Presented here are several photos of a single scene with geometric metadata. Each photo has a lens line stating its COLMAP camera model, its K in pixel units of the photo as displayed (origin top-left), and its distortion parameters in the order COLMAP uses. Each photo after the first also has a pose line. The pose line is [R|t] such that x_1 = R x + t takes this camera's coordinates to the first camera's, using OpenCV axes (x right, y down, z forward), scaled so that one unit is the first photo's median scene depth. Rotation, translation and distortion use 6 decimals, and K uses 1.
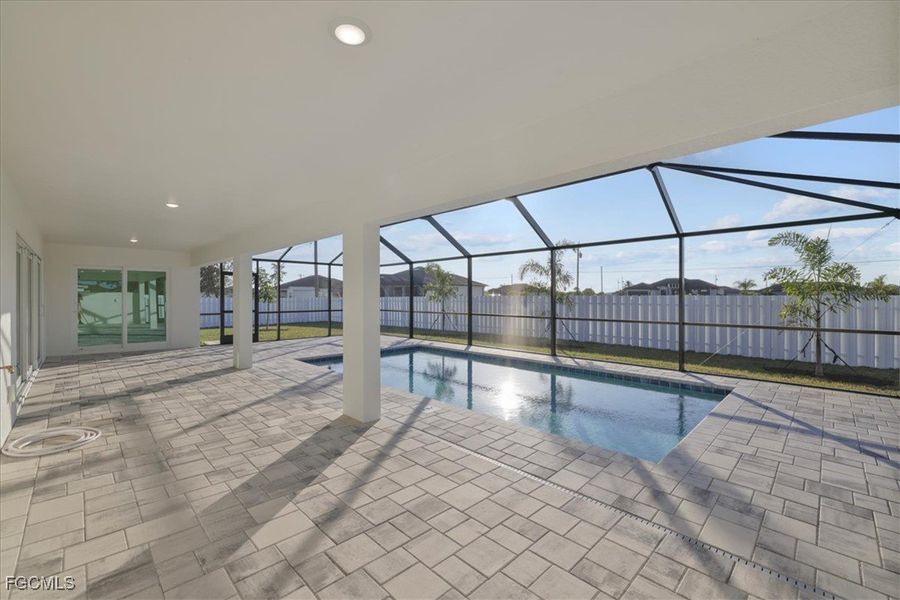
lens RADIAL K [[377.1, 0, 447.2], [0, 377.1, 297.2], [0, 0, 1]] dist [-0.002407, 0.000117]
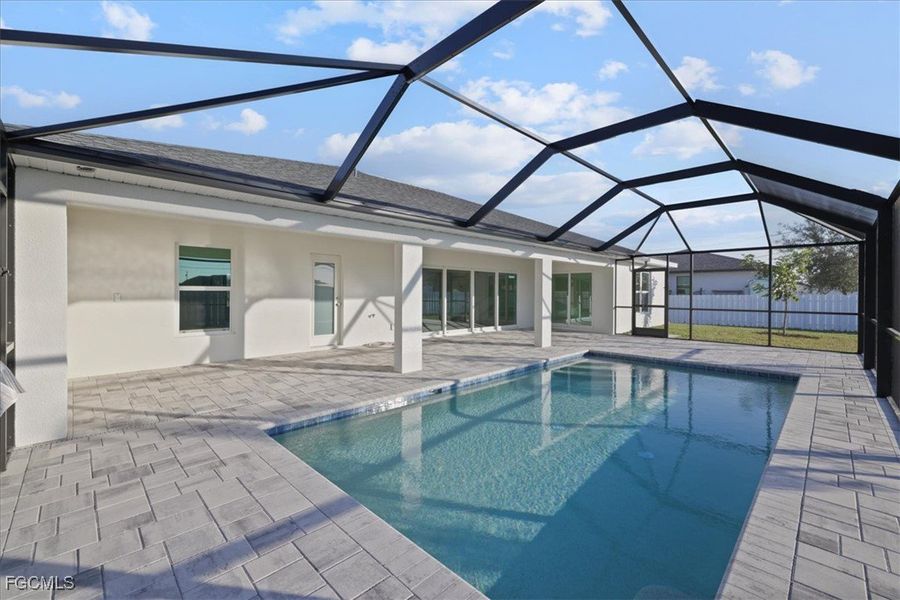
lens RADIAL K [[377.1, 0, 447.2], [0, 377.1, 297.2], [0, 0, 1]] dist [-0.002407, 0.000117]
pose [[0.002291, 0.011791, -0.999928, 0.648730], [-0.003986, 0.999923, 0.011781, 0.004867], [0.999989, 0.003959, 0.002338, 0.592000]]
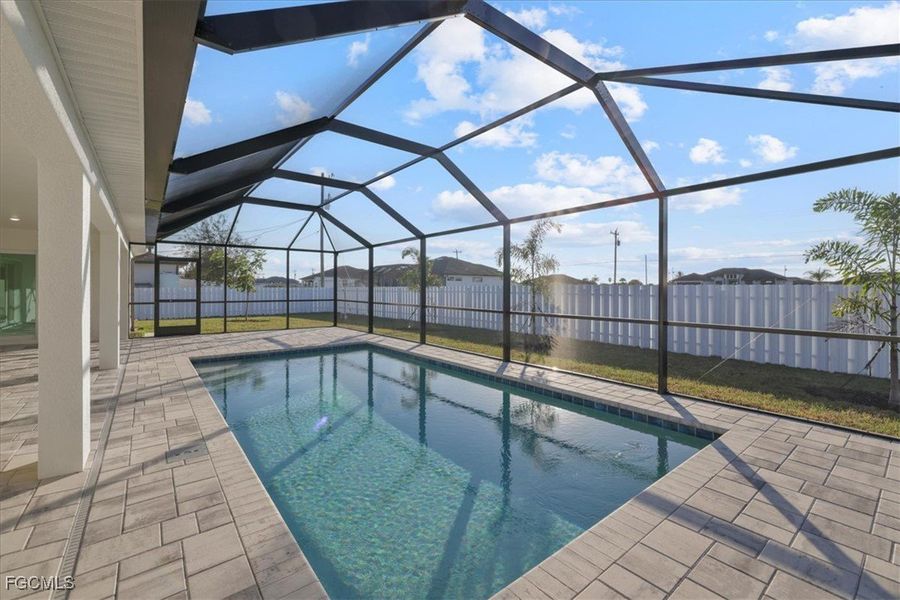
lens RADIAL K [[380.2, 0, 441.2], [0, 380.2, 288.9], [0, 0, 1]] dist [0.000939, 0.000231]
pose [[0.993154, 0.005032, -0.116705, 0.249626], [-0.004757, 0.999985, 0.002634, 0.006146], [0.116716, -0.002060, 0.993163, 0.220731]]
